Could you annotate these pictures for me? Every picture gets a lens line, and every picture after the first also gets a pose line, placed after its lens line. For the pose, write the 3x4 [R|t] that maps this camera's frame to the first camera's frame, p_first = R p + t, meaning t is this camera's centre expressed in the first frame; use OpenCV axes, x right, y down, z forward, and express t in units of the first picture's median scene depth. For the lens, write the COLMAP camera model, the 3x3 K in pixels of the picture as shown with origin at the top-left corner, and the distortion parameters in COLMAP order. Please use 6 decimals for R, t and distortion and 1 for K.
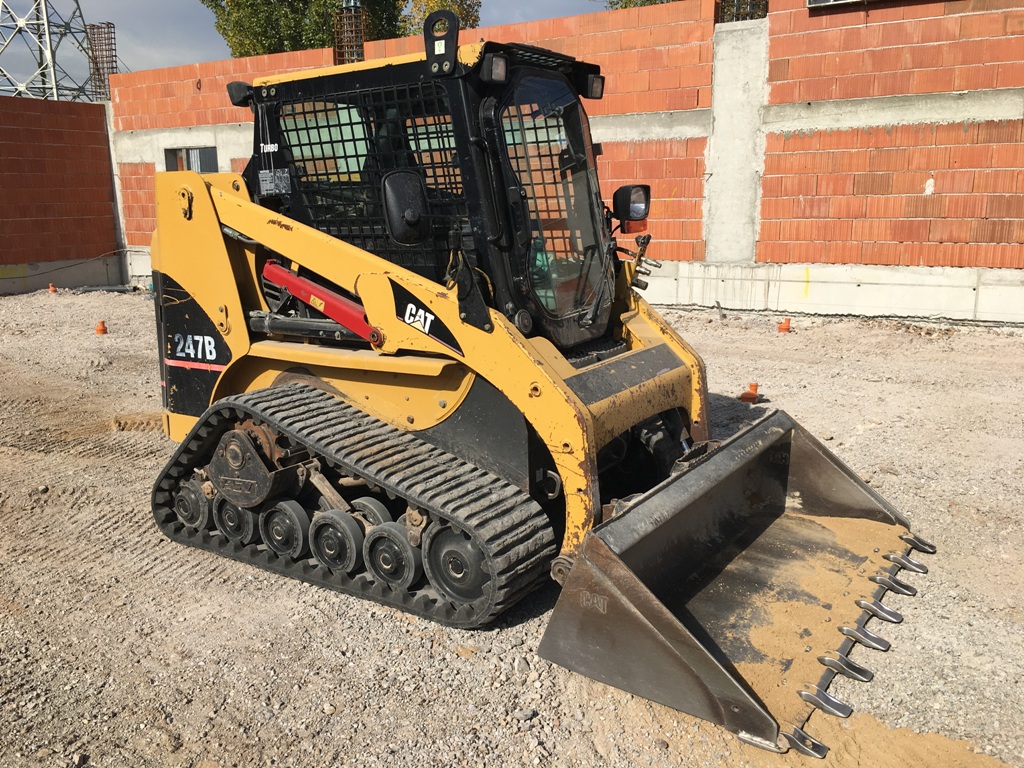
lens RADIAL K [[871.6, 0, 518.1], [0, 871.6, 387.1], [0, 0, 1]] dist [0.065152, -0.089382]
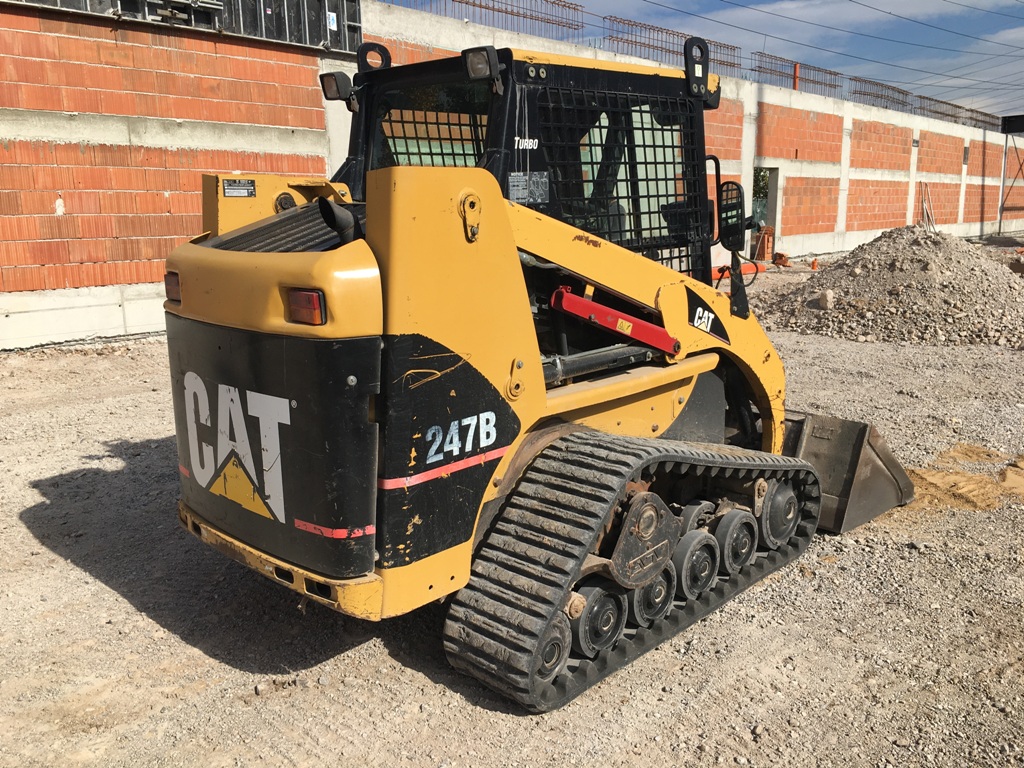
lens RADIAL K [[871.6, 0, 512.5], [0, 871.6, 383.1], [0, 0, 1]] dist [0.065152, -0.089382]
pose [[0.190131, -0.185240, 0.964124, -0.413642], [0.216497, 0.965774, 0.142863, -0.071264], [-0.957590, 0.181567, 0.223728, 0.343451]]
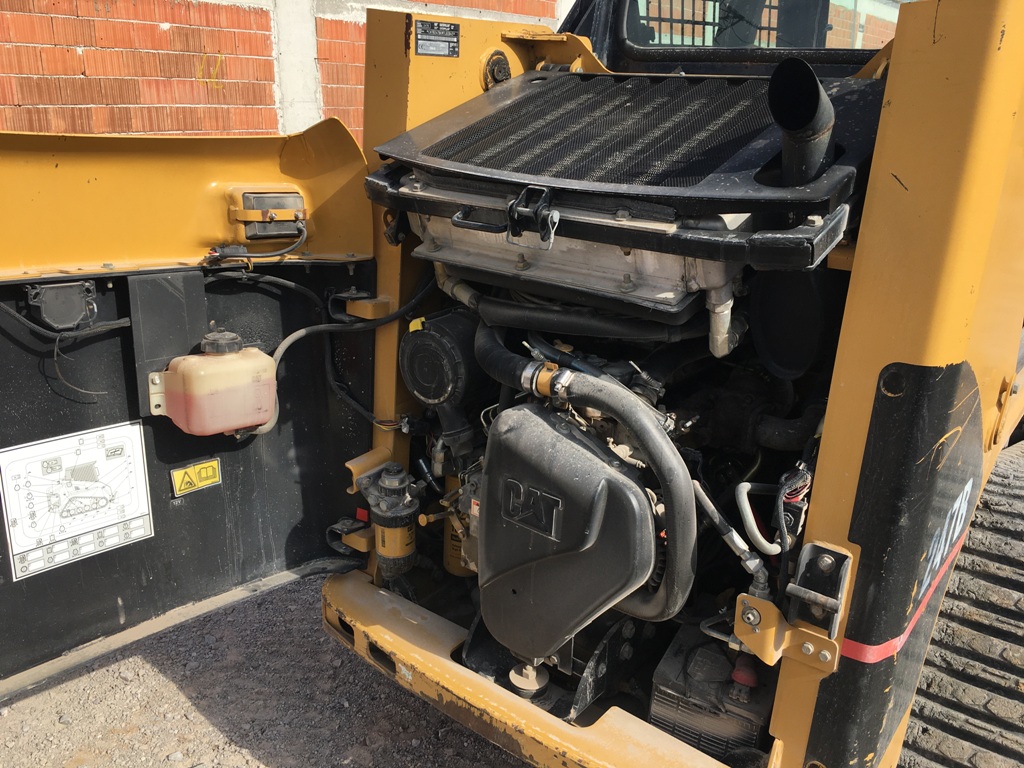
lens RADIAL K [[871.6, 0, 505.8], [0, 871.6, 382.5], [0, 0, 1]] dist [0.065152, -0.089382]
pose [[0.081844, -0.310106, 0.947173, -0.288764], [0.187994, 0.938104, 0.290893, -0.101434], [-0.978754, 0.154255, 0.135076, 0.477269]]
